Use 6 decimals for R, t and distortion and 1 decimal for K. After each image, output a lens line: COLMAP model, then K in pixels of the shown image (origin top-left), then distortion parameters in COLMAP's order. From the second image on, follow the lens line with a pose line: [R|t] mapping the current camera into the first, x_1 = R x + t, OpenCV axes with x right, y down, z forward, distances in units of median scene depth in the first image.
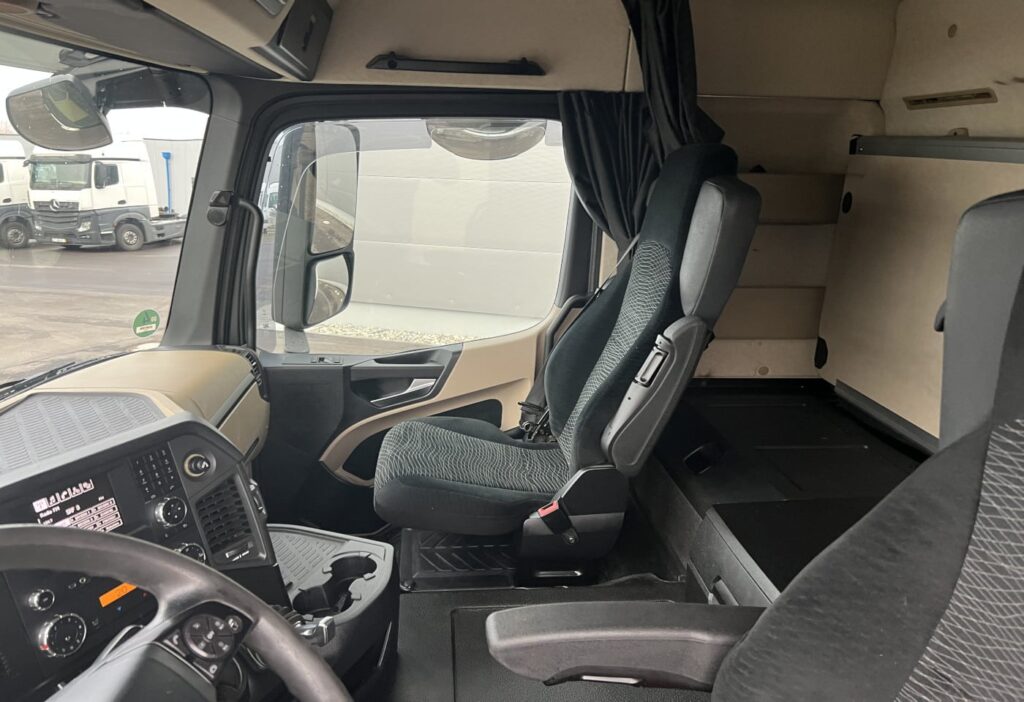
lens RADIAL K [[765.3, 0, 499.3], [0, 765.3, 373.6], [0, 0, 1]] dist [0.025427, -0.024938]
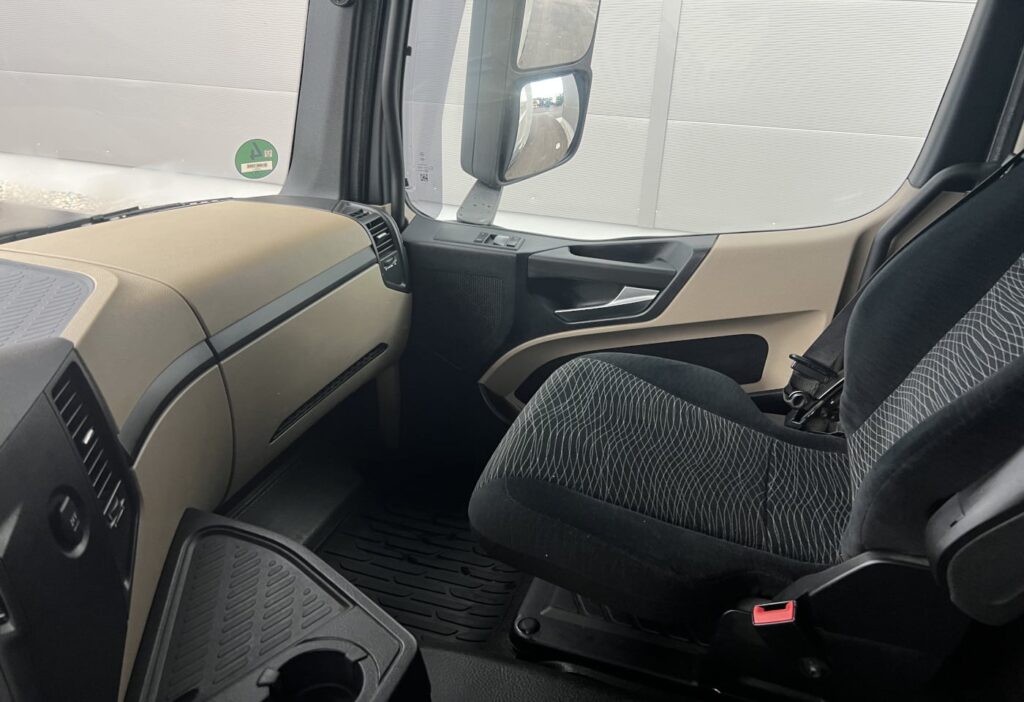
lens RADIAL K [[765.3, 0, 488.3], [0, 765.3, 424.9], [0, 0, 1]] dist [0.025427, -0.024938]
pose [[0.907395, 0.203407, -0.367777, 0.040922], [-0.108389, 0.958736, 0.262826, -0.037414], [0.406061, -0.198624, 0.891999, 0.383065]]
